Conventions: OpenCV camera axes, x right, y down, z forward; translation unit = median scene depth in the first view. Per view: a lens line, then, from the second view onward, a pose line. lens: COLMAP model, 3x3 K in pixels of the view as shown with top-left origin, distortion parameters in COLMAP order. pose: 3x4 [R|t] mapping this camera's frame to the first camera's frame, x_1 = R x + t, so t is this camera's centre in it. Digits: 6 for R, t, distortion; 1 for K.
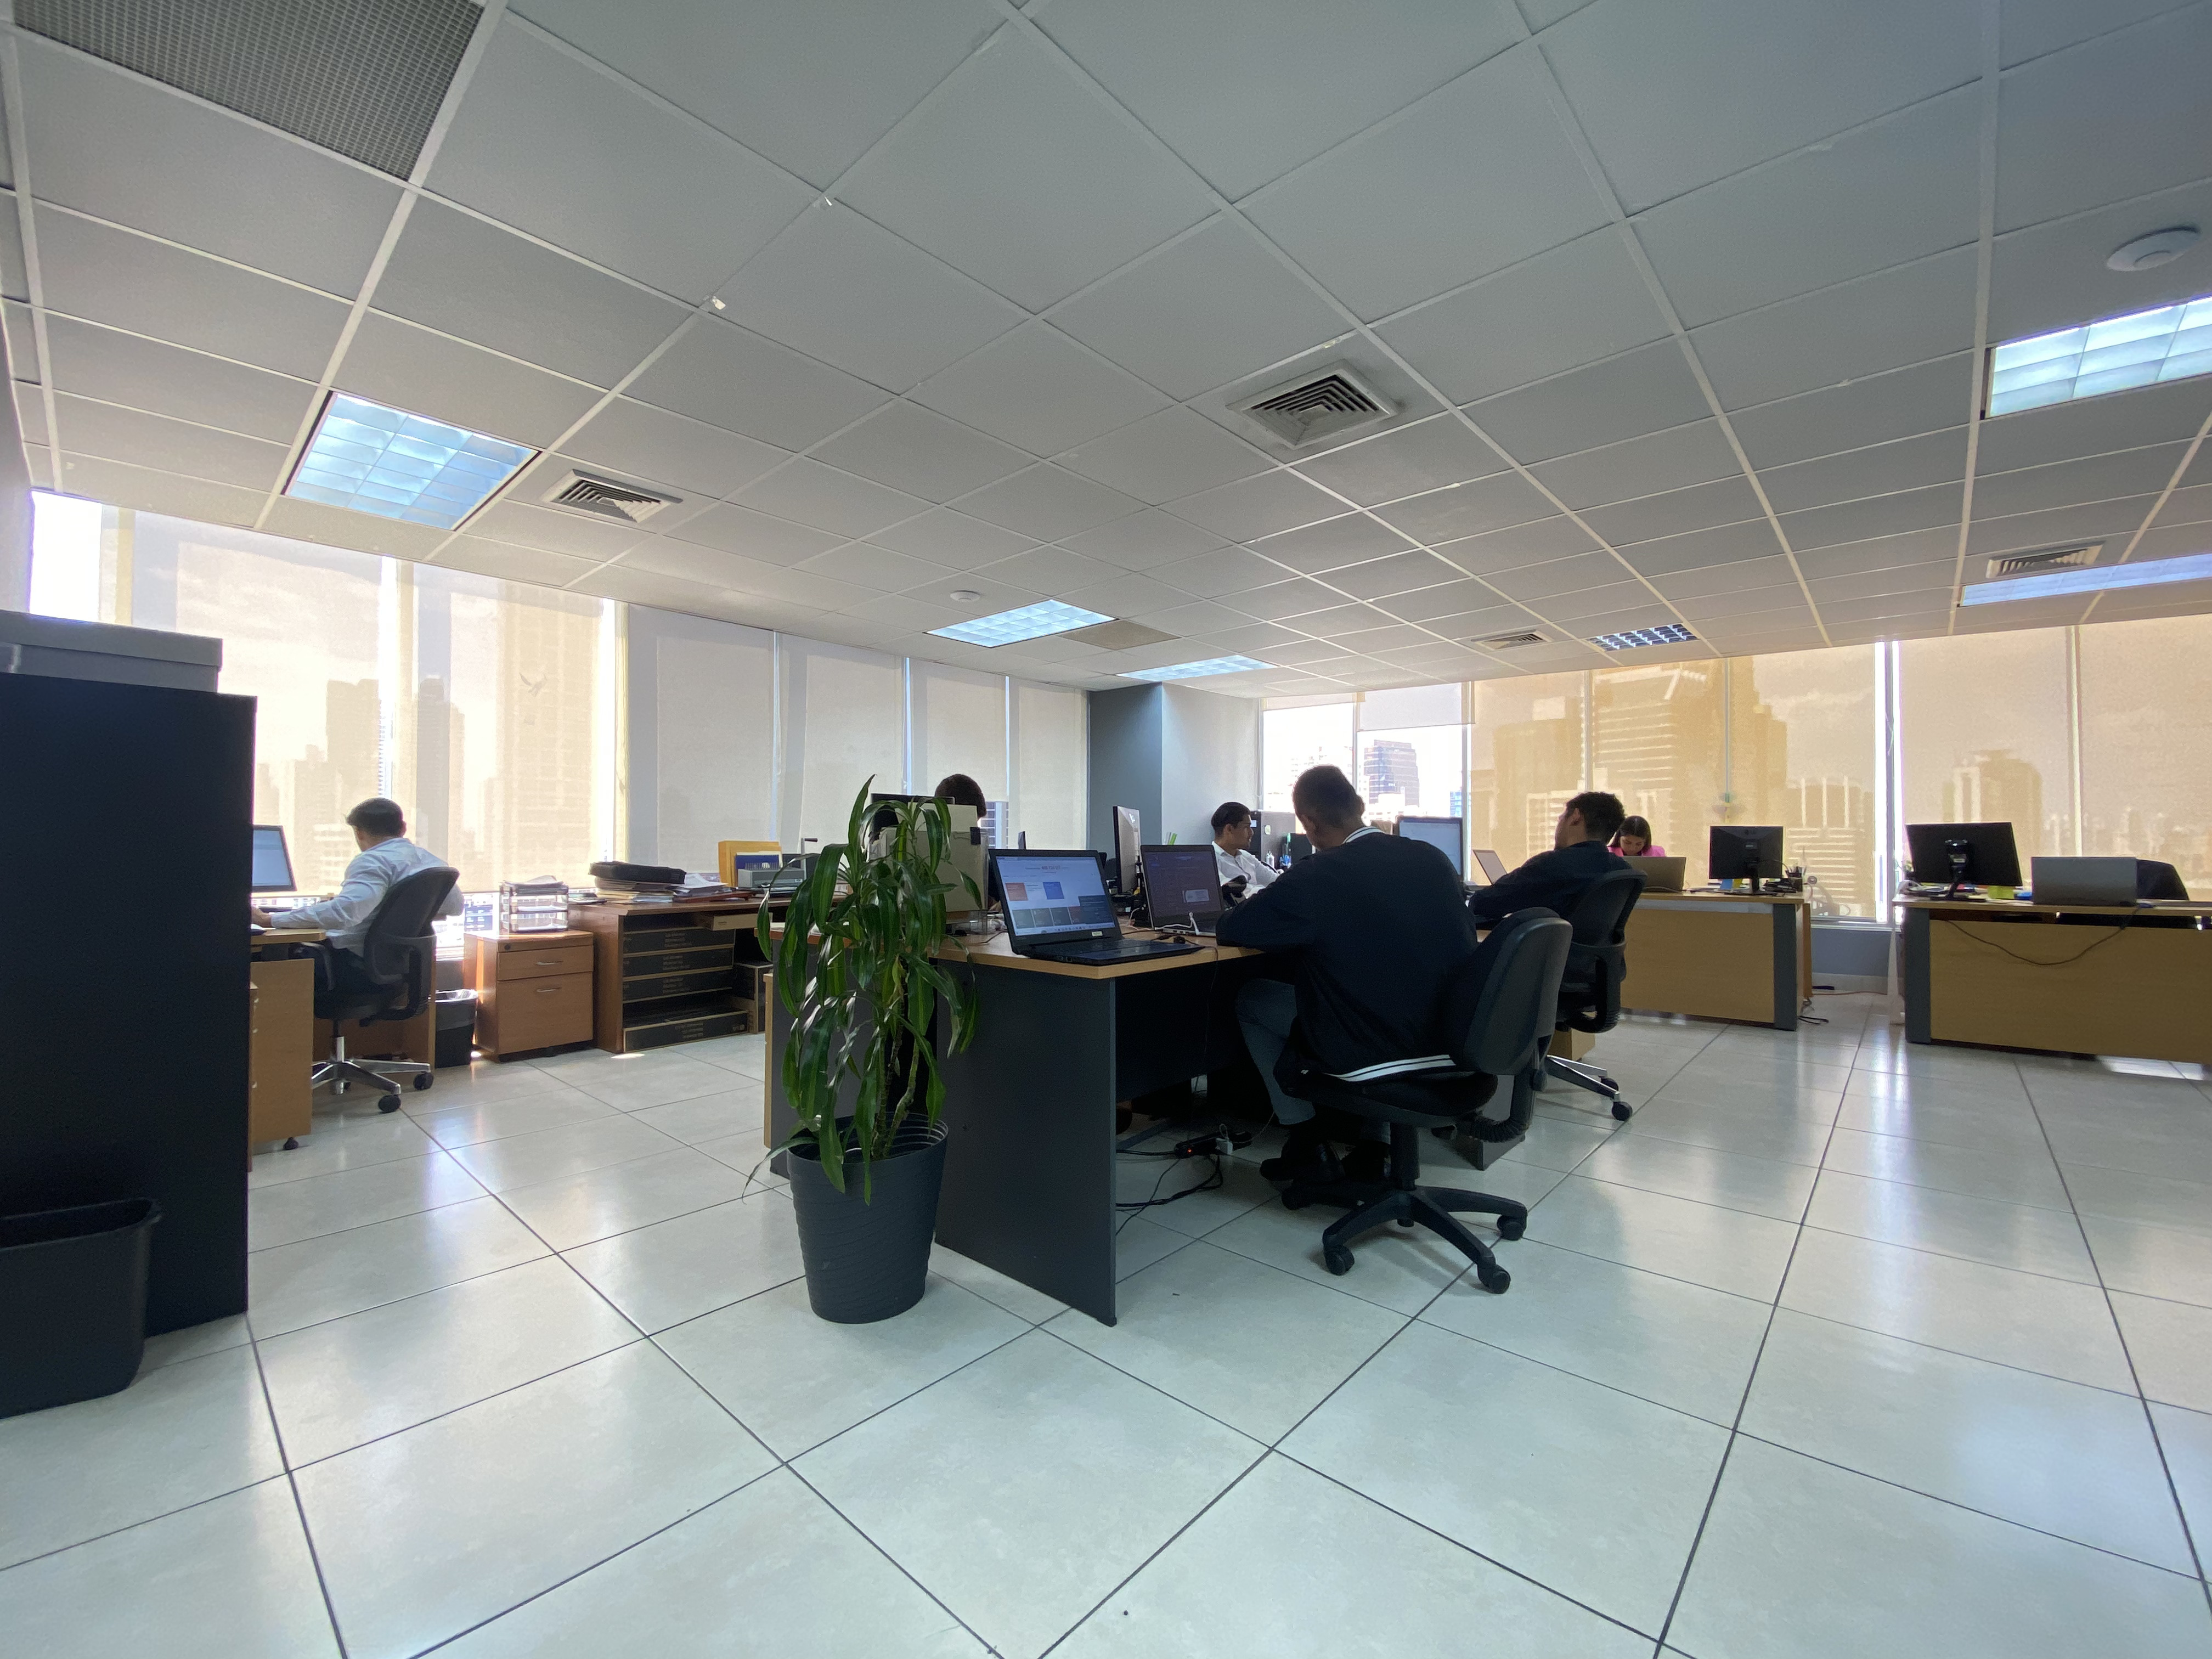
lens RADIAL K [[897.9, 0, 1101.0], [0, 897.9, 832.6], [0, 0, 1]] dist [0.029873, -0.023231]
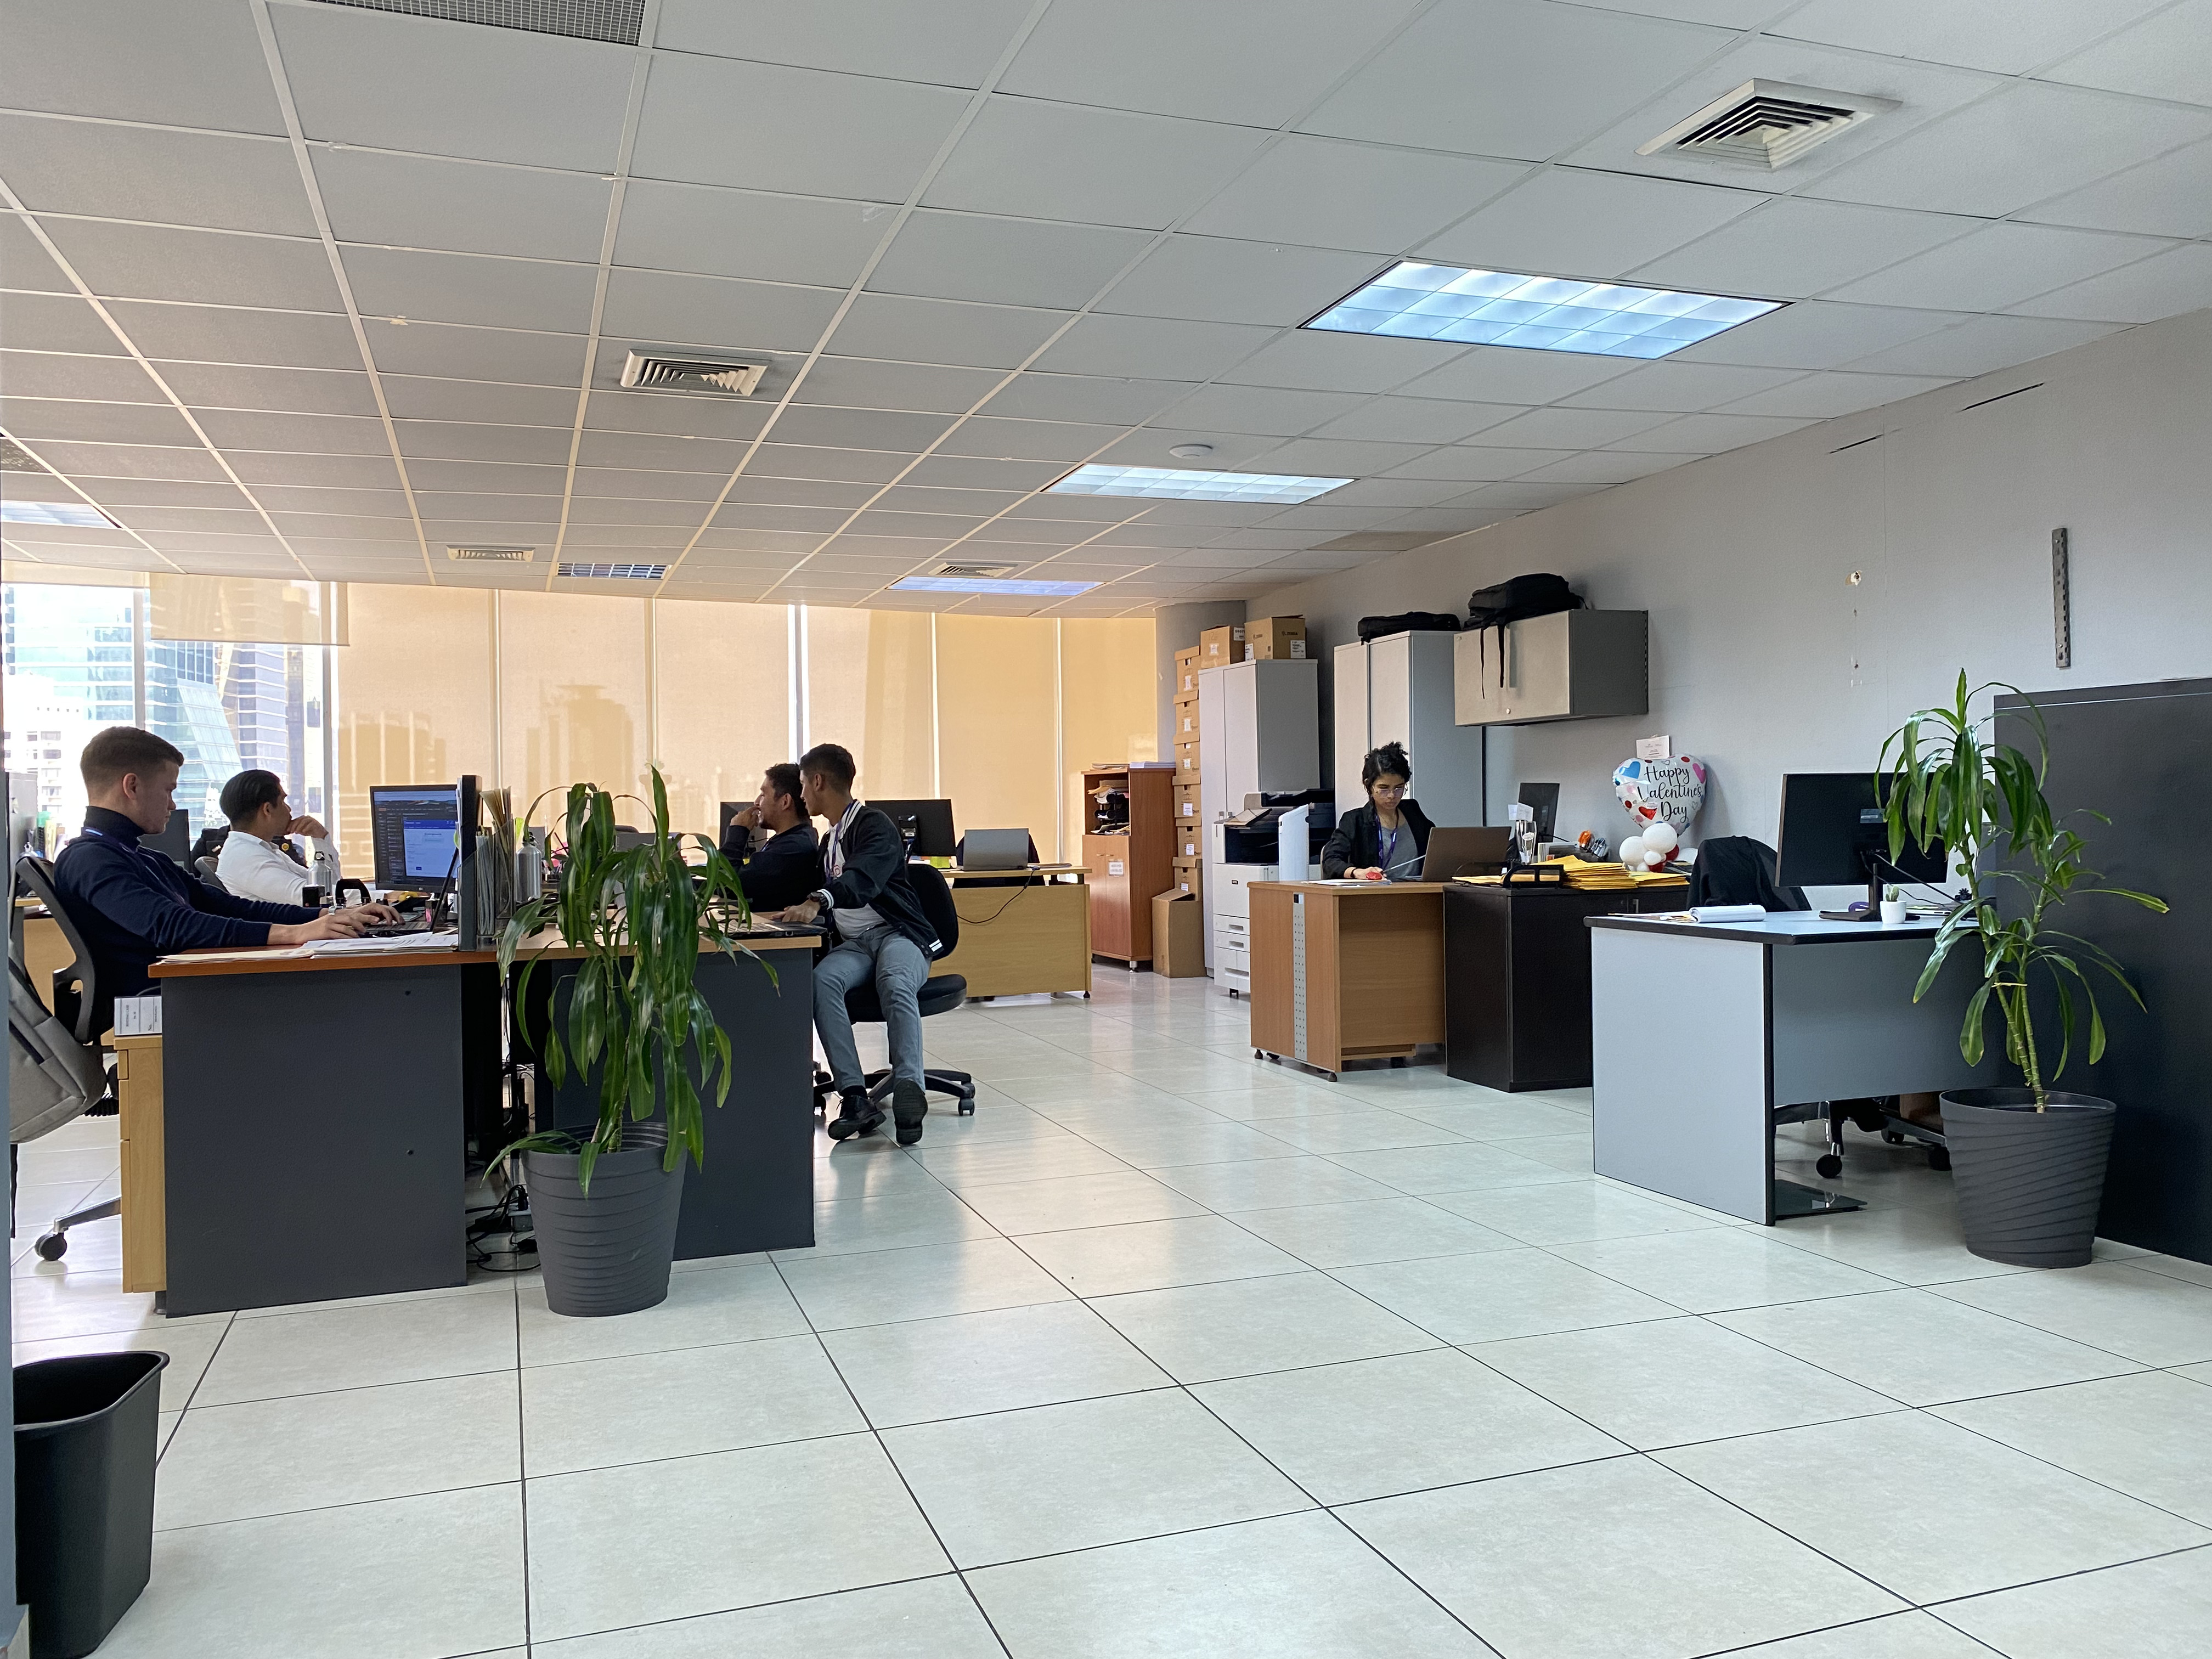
lens RADIAL K [[1708.3, 0, 1117.0], [0, 1708.3, 827.5], [0, 0, 1]] dist [0.062221, -0.144878]
pose [[0.461621, -0.015117, 0.886948, -0.788254], [0.000289, 0.999857, 0.016891, -0.012685], [-0.887077, -0.007541, 0.461560, -0.158075]]
